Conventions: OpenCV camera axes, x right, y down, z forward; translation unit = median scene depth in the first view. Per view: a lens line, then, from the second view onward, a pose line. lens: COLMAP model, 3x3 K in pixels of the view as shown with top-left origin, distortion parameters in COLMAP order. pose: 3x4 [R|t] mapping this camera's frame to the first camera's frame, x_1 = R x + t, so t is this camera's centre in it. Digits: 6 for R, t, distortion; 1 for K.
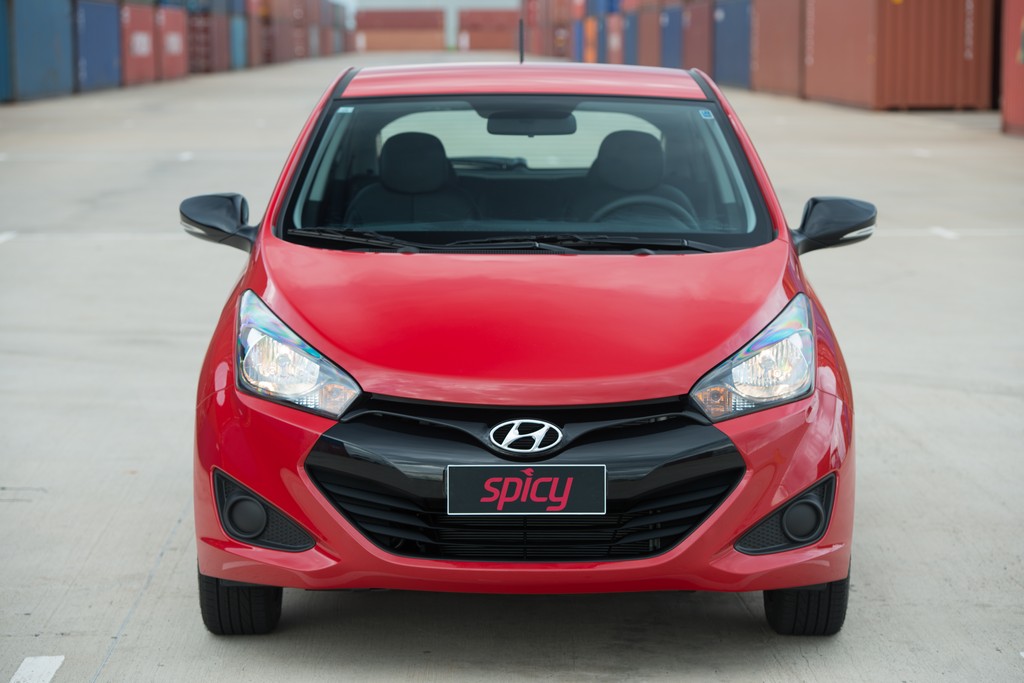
lens RADIAL K [[3096.9, 0, 507.6], [0, 3096.9, 325.8], [0, 0, 1]] dist [0.595330, 0.274306]
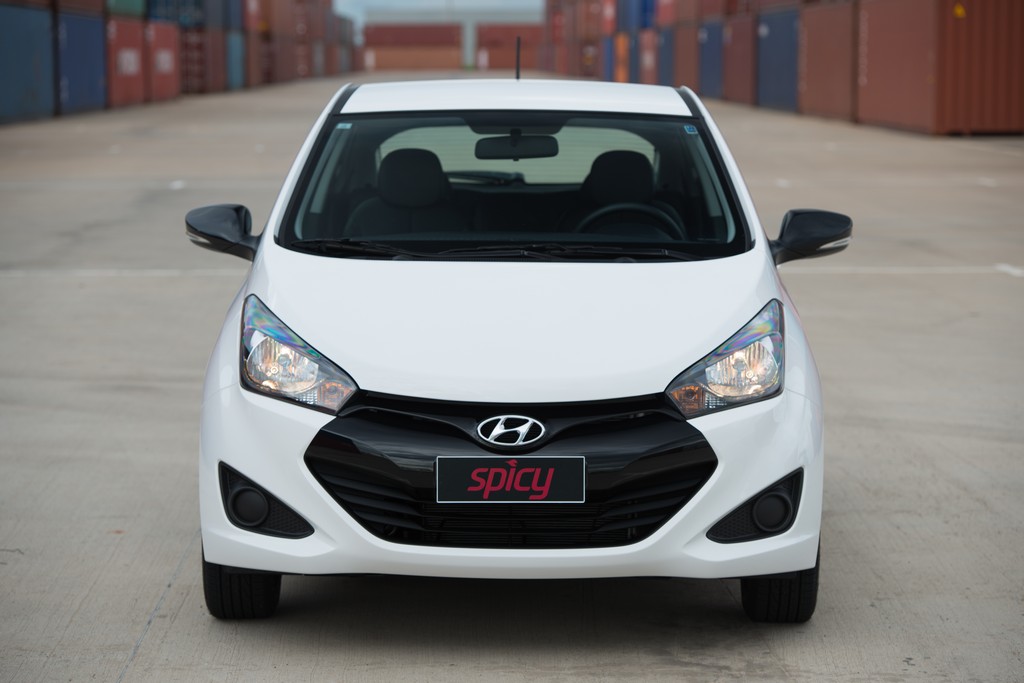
lens RADIAL K [[3454.0, 0, 512.0], [0, 3454.0, 341.5], [0, 0, 1]] dist [0.704254, 0.169613]
pose [[0.999978, 0.001869, -0.006366, 0.012960], [-0.001932, 0.999948, -0.009973, 0.016122], [0.006347, 0.009985, 0.999930, -0.181664]]
